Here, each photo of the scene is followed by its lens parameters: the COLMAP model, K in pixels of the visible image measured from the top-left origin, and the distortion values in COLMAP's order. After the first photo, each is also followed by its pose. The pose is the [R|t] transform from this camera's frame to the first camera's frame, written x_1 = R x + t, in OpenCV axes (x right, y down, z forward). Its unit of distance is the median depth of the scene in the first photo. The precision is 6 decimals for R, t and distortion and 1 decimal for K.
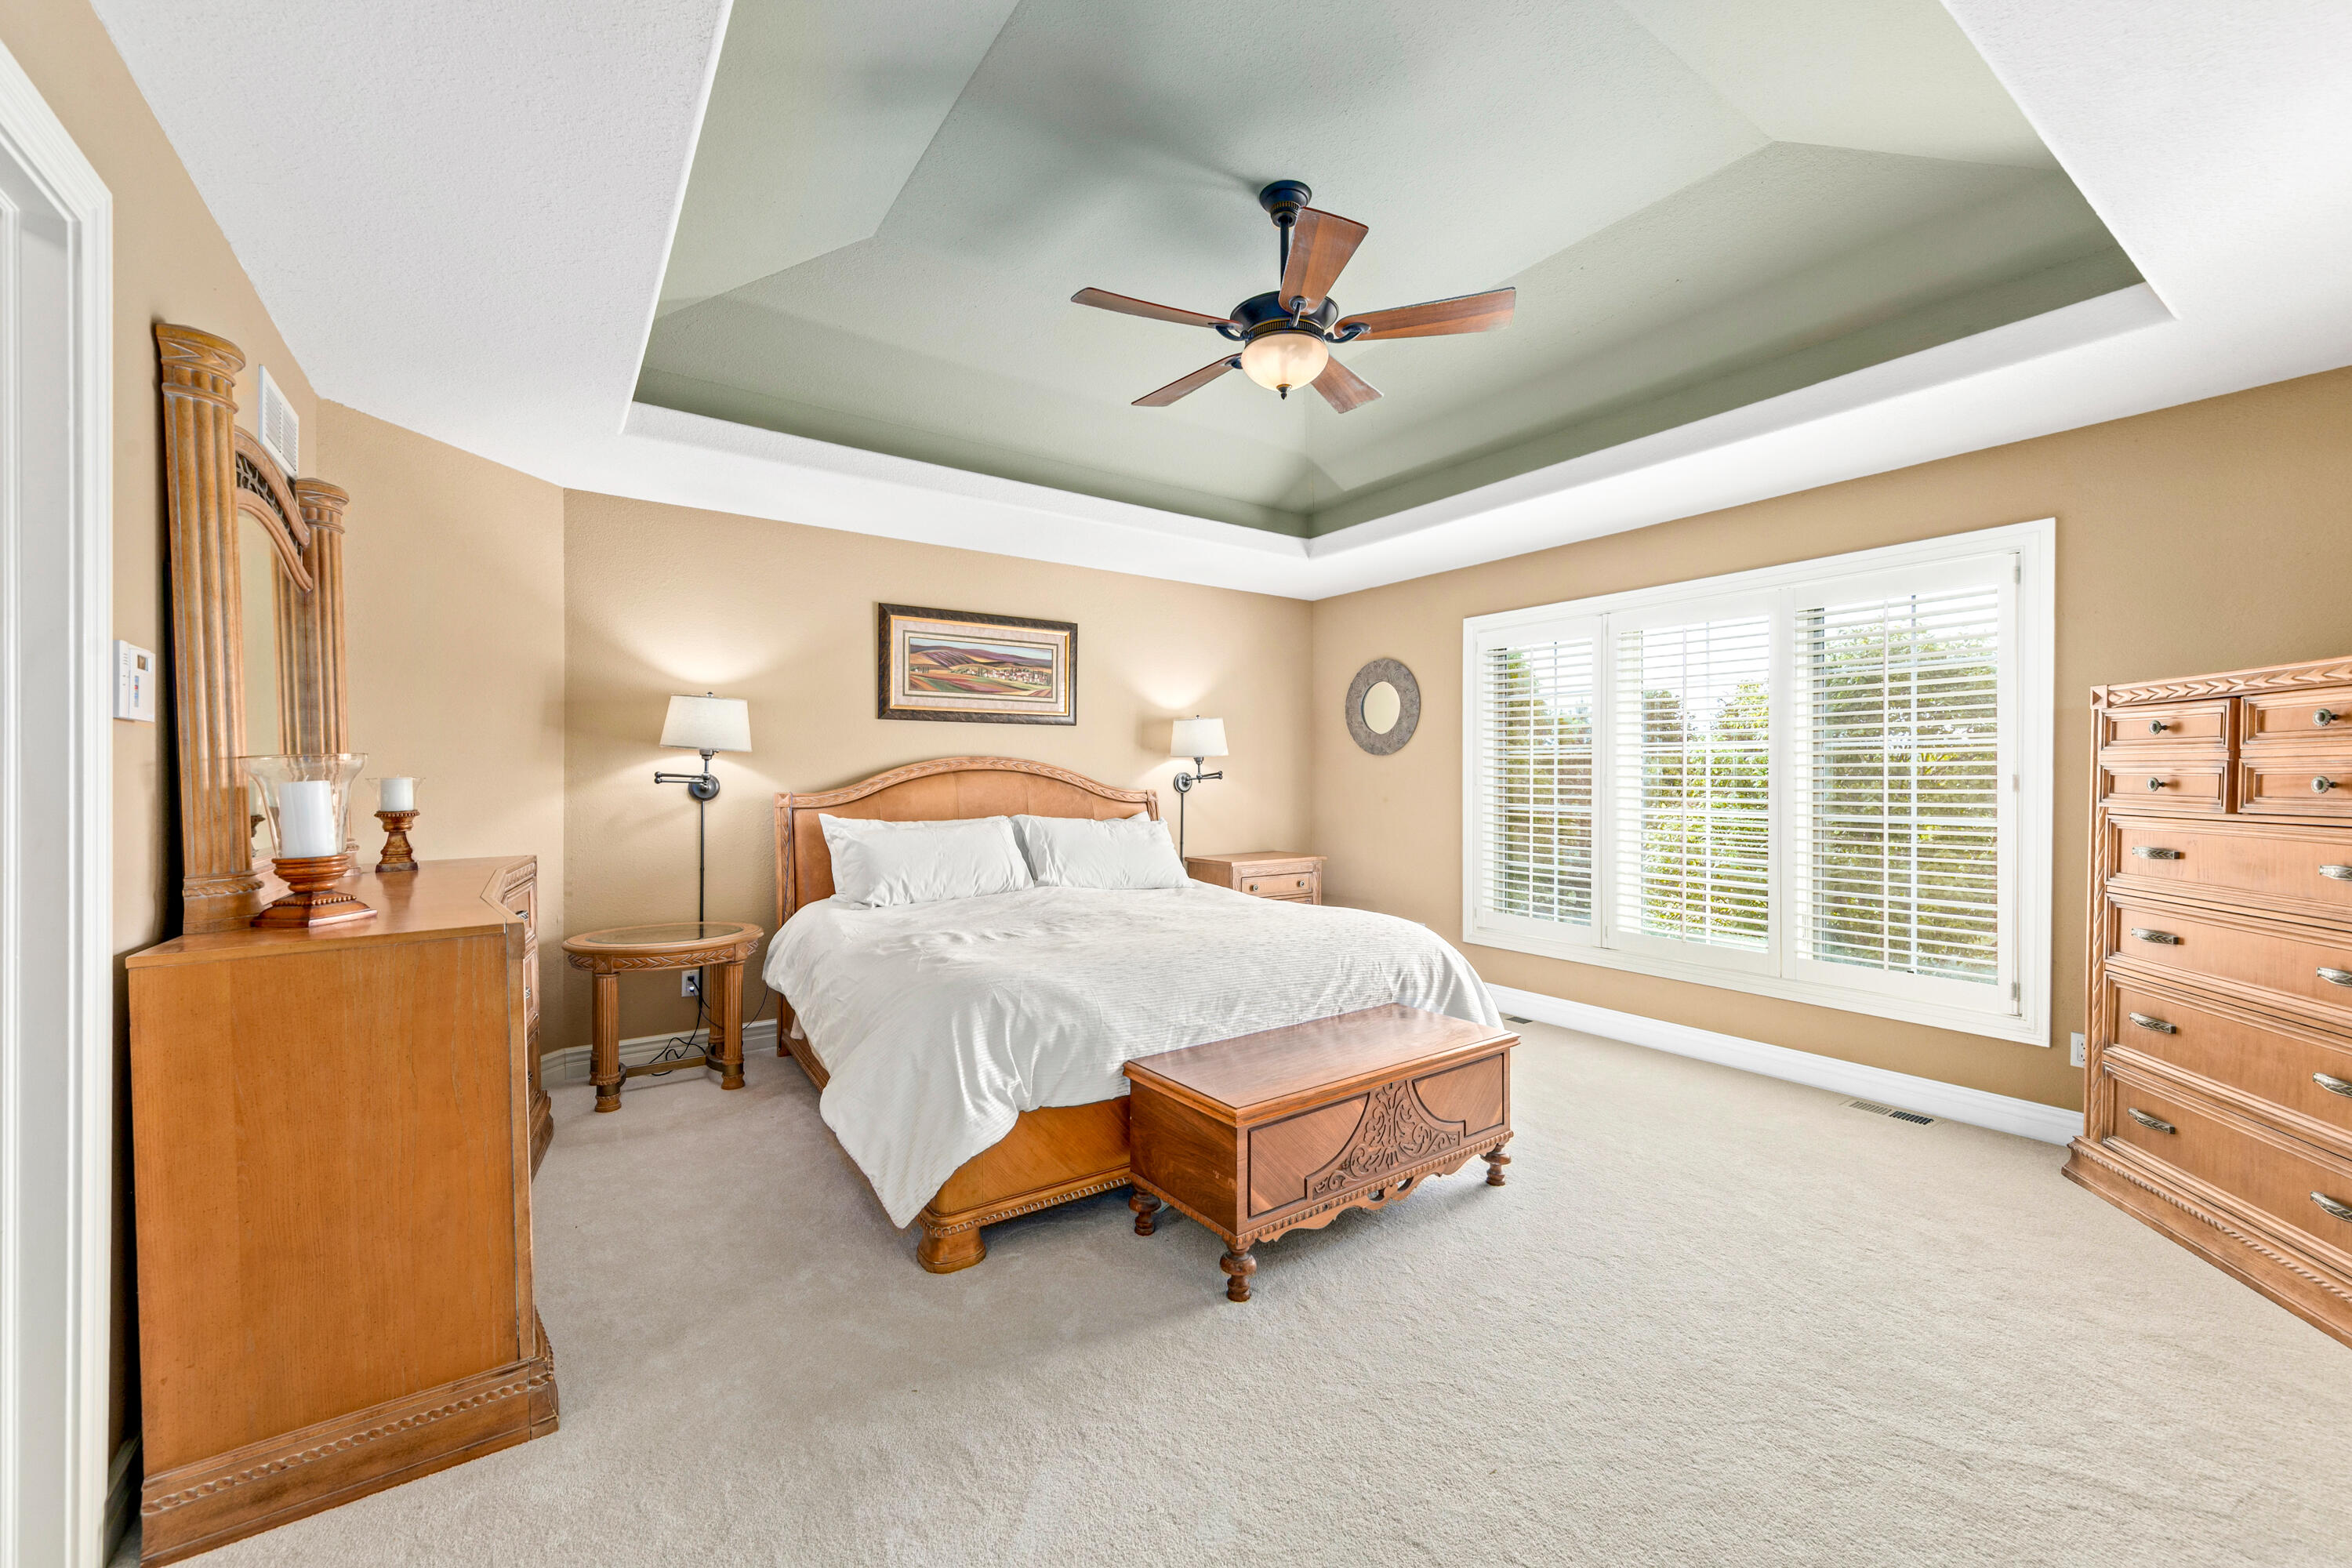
lens RADIAL K [[894.0, 0, 1178.1], [0, 894.0, 778.7], [0, 0, 1]] dist [0.002236, 0.000425]
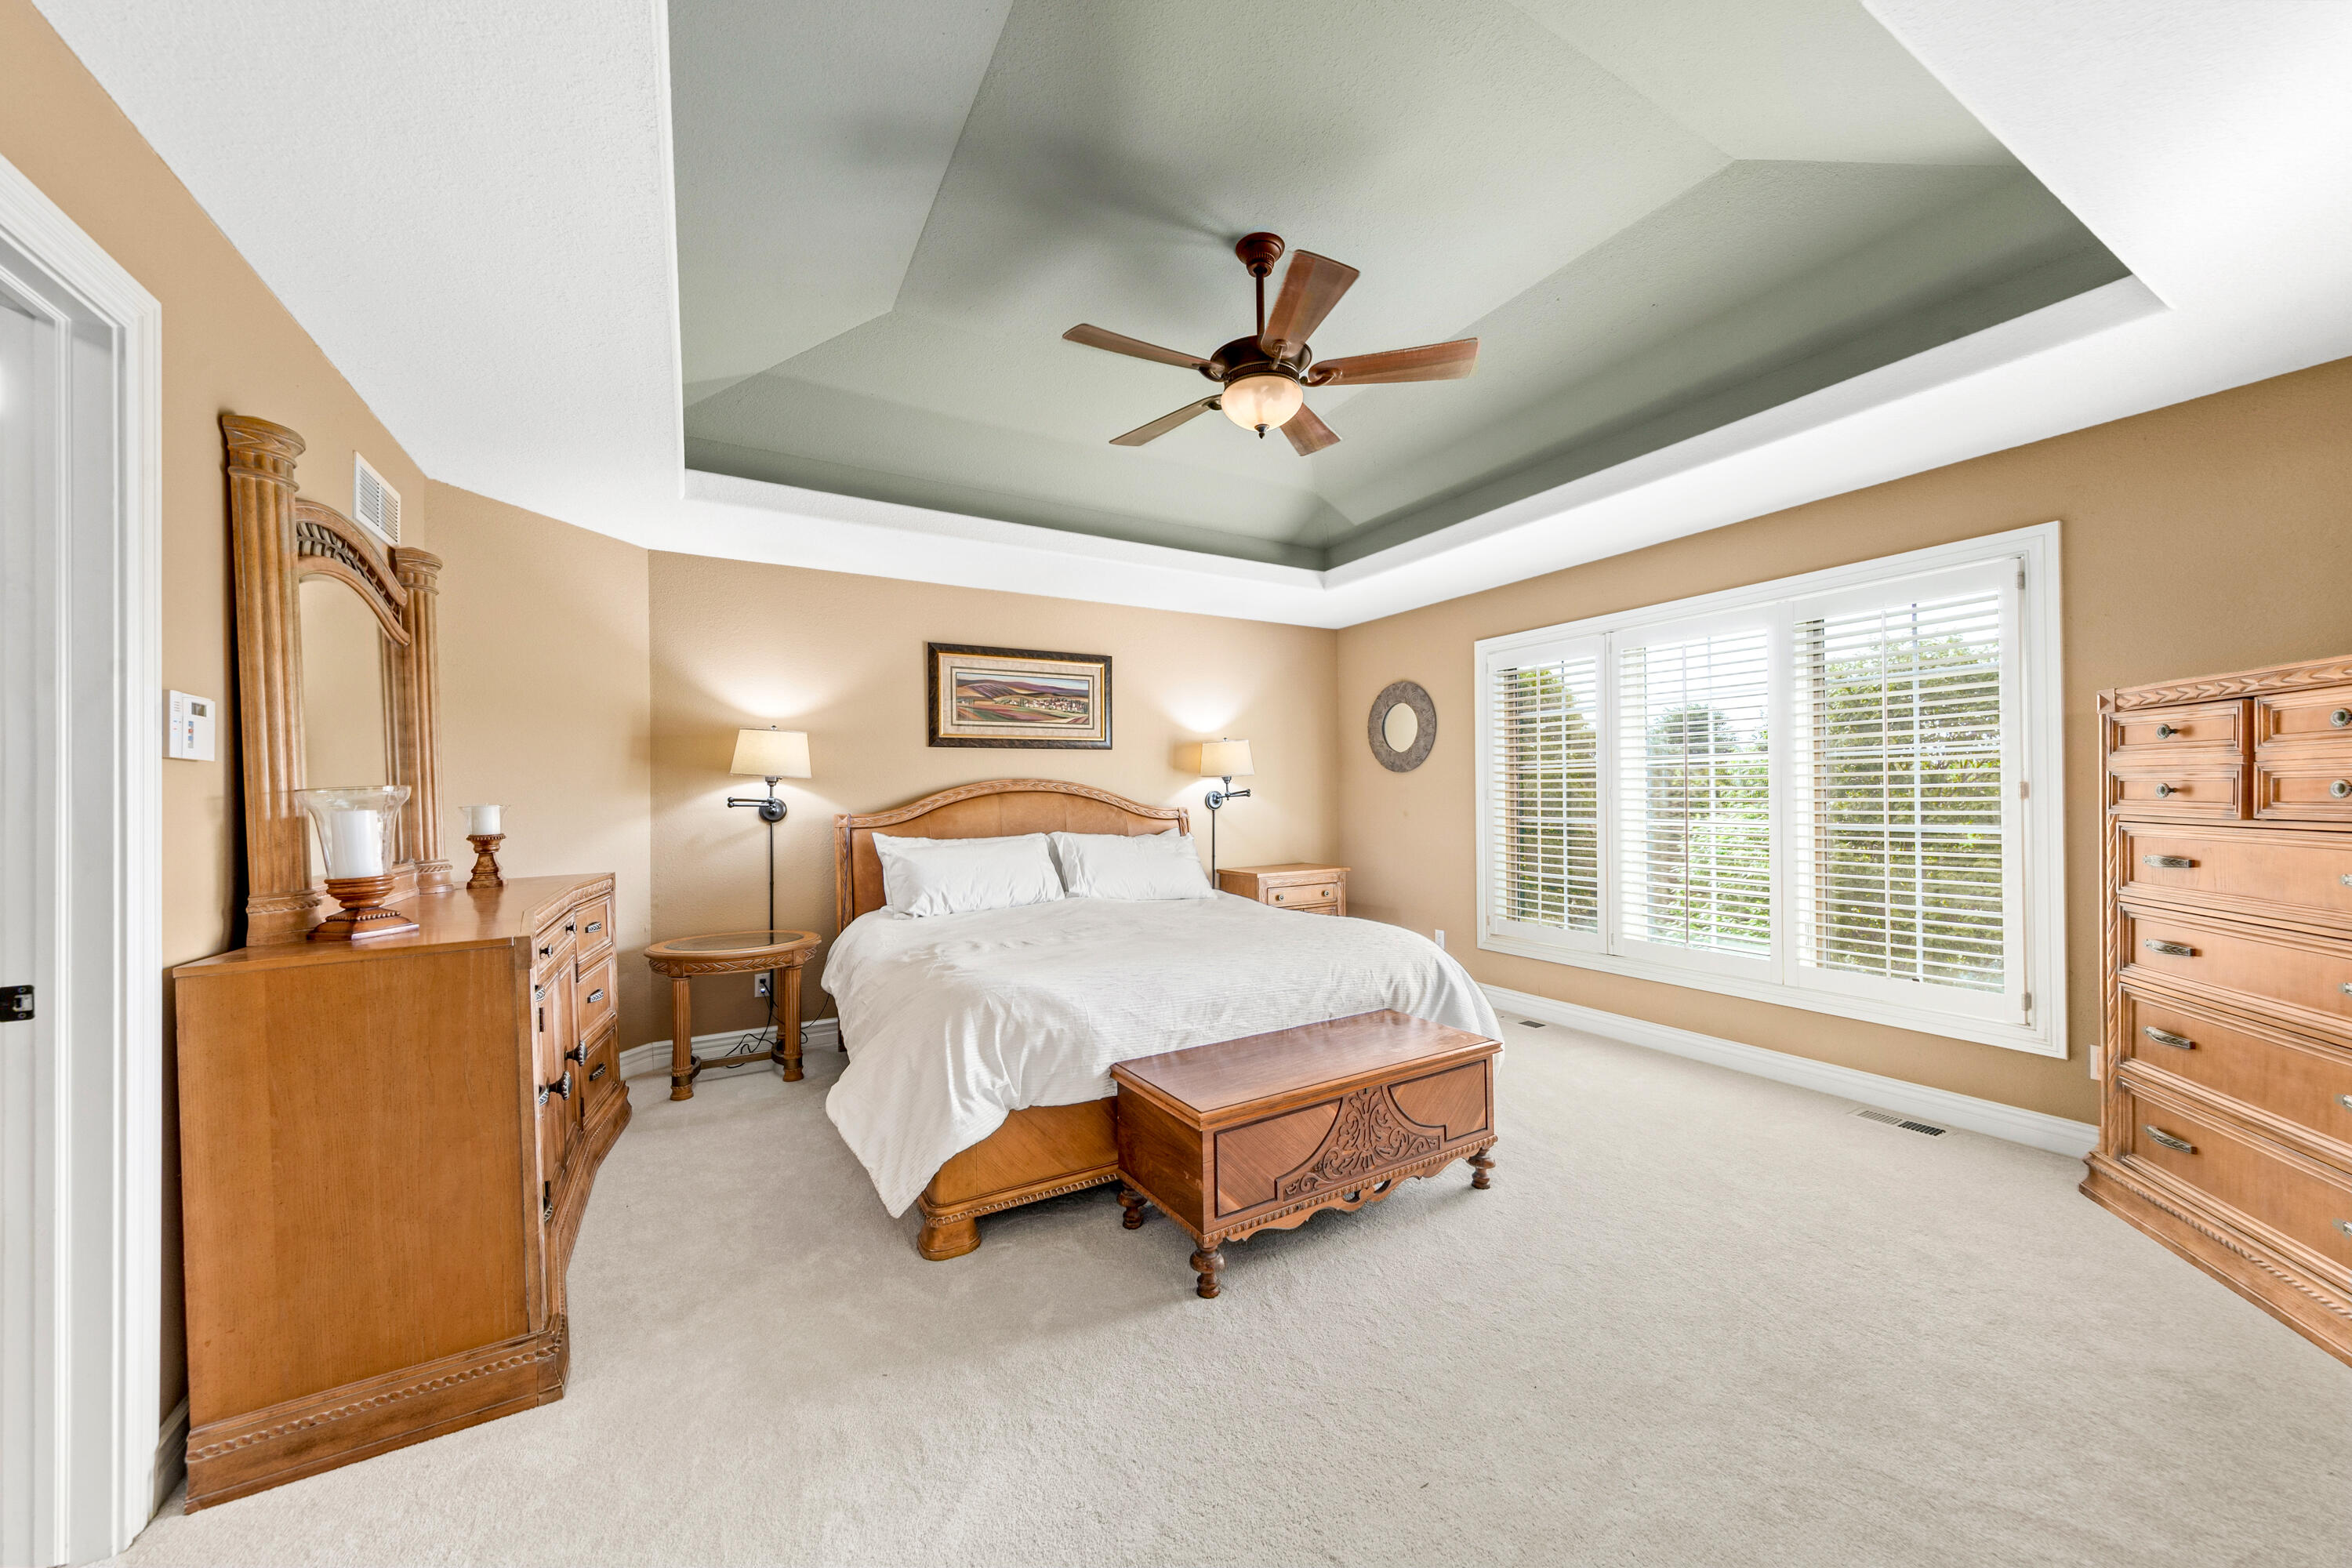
lens RADIAL K [[816.6, 0, 1167.3], [0, 816.6, 788.5], [0, 0, 1]] dist [0.002135, -0.000188]
pose [[0.996604, -0.014355, -0.081089, 0.102353], [0.013534, 0.999851, -0.010676, -0.000497], [0.081230, 0.009543, 0.996650, 0.038507]]
